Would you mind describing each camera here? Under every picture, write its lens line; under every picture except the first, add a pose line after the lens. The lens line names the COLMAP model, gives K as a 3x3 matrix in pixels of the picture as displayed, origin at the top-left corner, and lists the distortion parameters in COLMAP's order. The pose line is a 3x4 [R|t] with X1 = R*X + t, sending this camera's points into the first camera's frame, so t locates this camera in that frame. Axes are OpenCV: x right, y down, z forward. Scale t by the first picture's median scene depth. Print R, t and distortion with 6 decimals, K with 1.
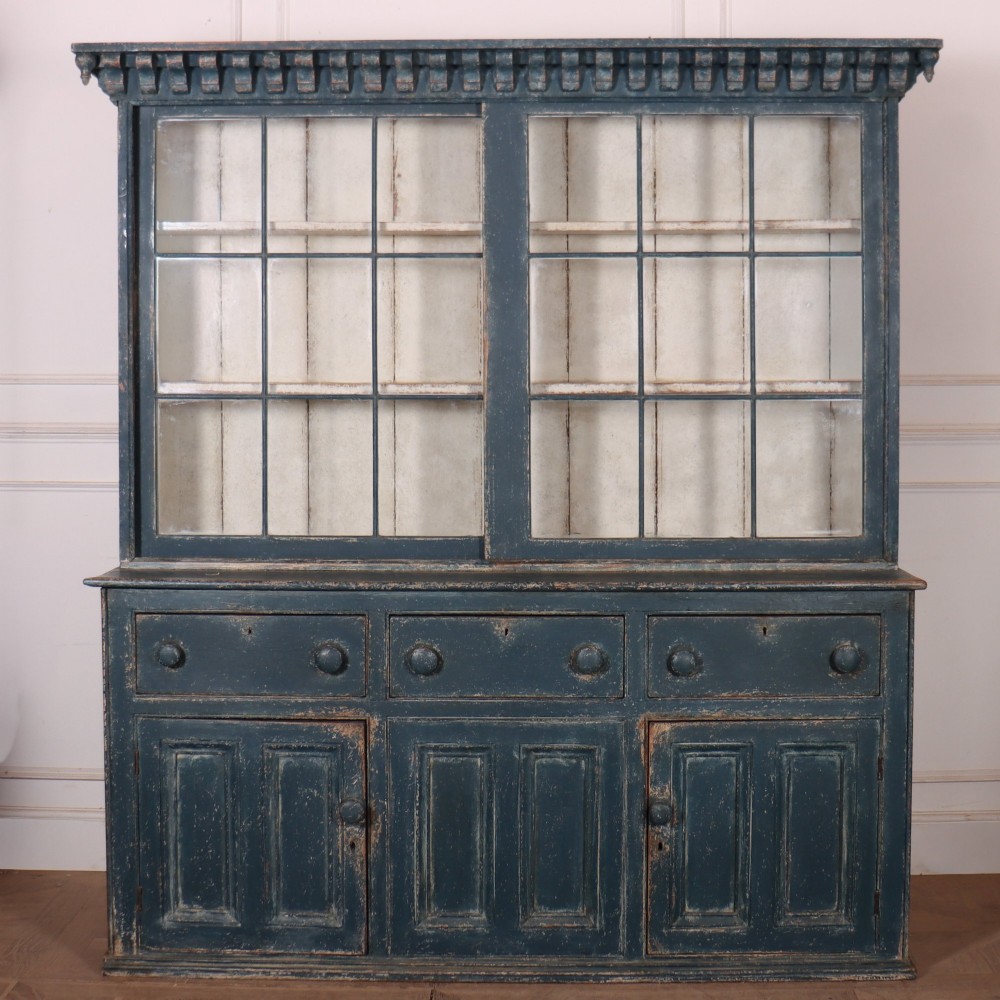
lens RADIAL K [[1871.4, 0, 500.0], [0, 1871.4, 500.0], [0, 0, 1]] dist [-0.165747, 0.144007]
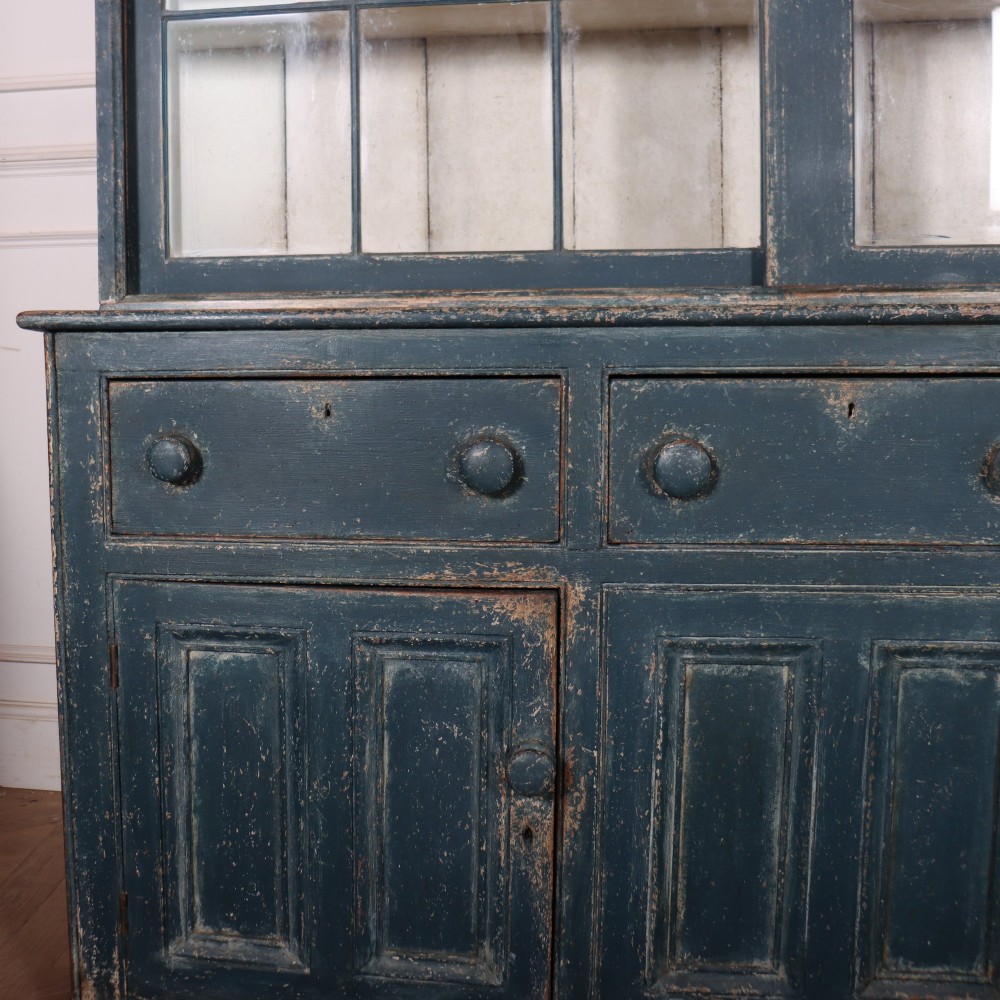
lens RADIAL K [[1335.0, 0, 300.0], [0, 1335.0, 451.4], [0, 0, 1]] dist [-0.186816, 0.169827]
pose [[0.986228, -0.000683, -0.165388, -0.081386], [0.005348, 0.999600, 0.027759, 0.070744], [0.165303, -0.028261, 0.985838, 0.639196]]
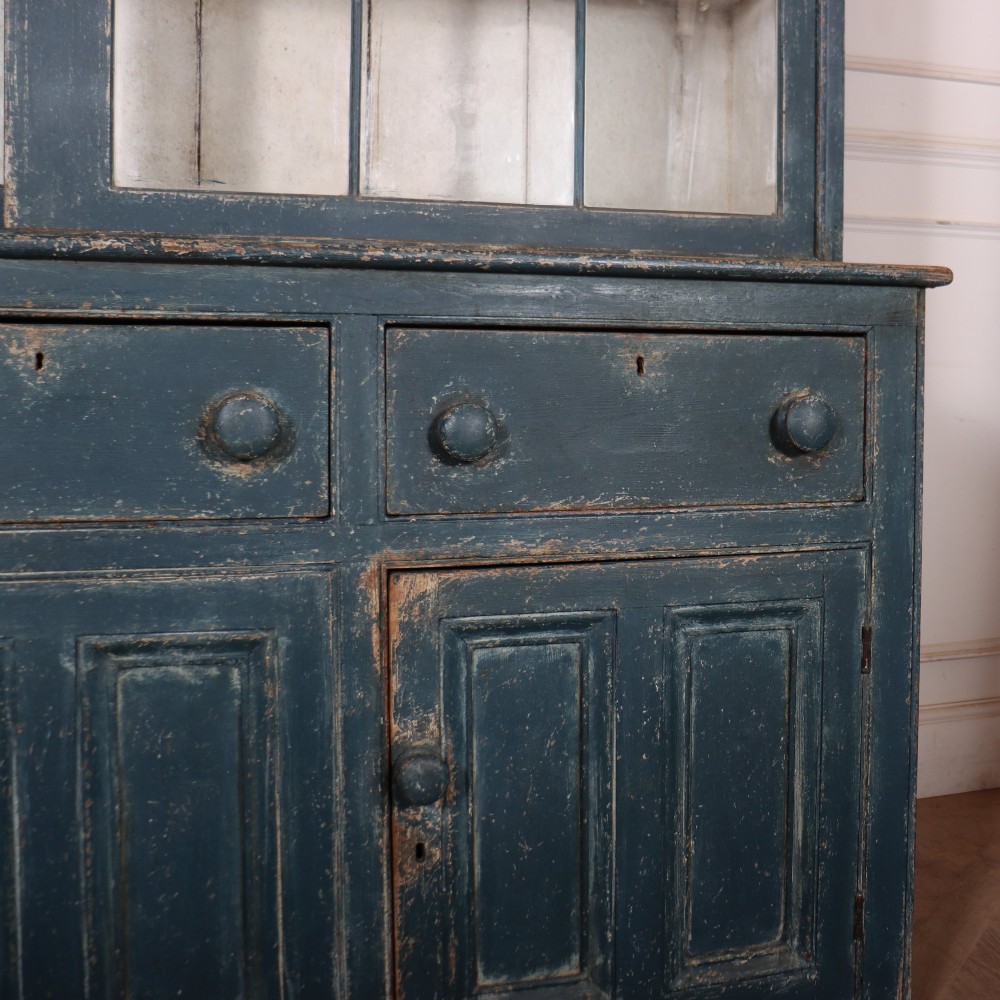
lens RADIAL K [[1403.7, 0, 730.4], [0, 1403.7, 433.4], [0, 0, 1]] dist [-0.185365, 0.167918]
pose [[0.919922, -0.004547, 0.392075, 0.026233], [0.013685, 0.999696, -0.020515, 0.093770], [-0.391863, 0.024238, 0.919704, 0.666022]]
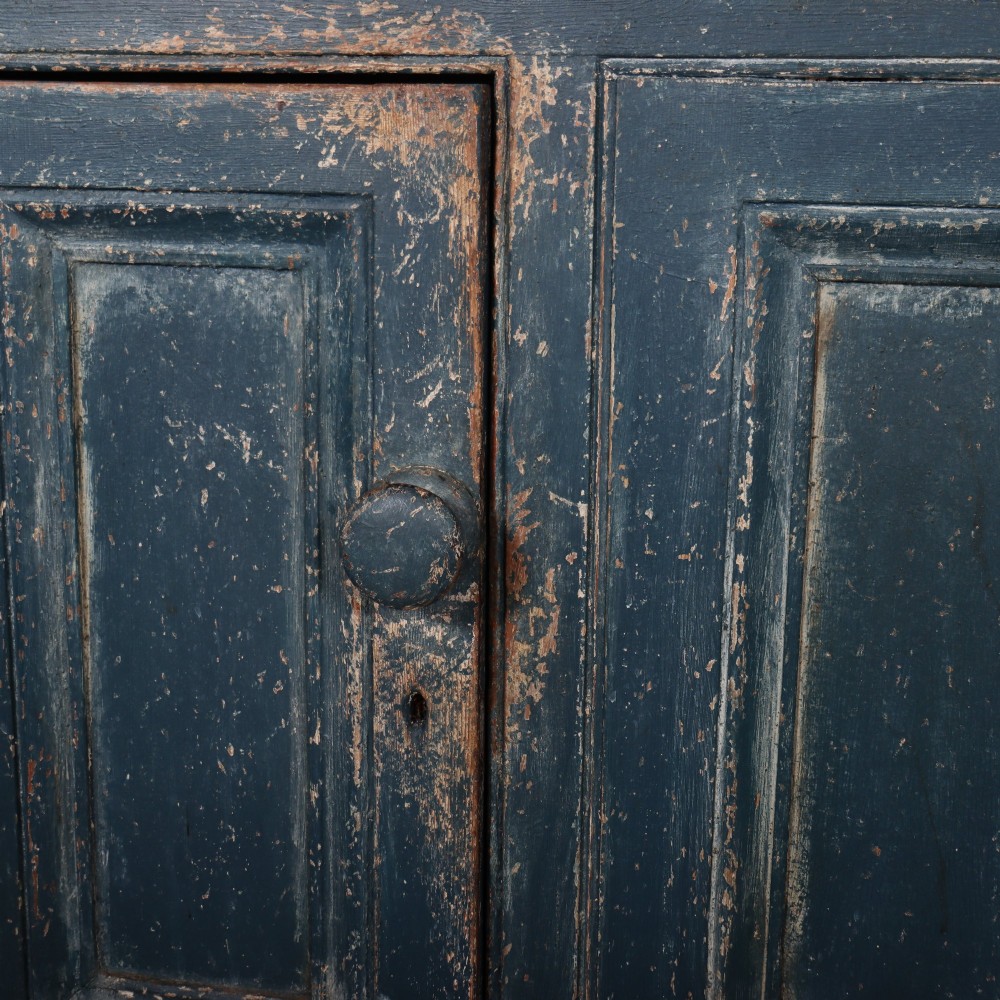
lens RADIAL K [[1711.2, 0, 497.7], [0, 1711.2, 477.5], [0, 0, 1]] dist [-0.062475, 0.140157]
pose [[0.985833, 0.044138, -0.161820, -0.040881], [-0.021312, 0.989898, 0.140167, 0.133820], [0.166372, -0.134733, 0.976815, 0.819999]]
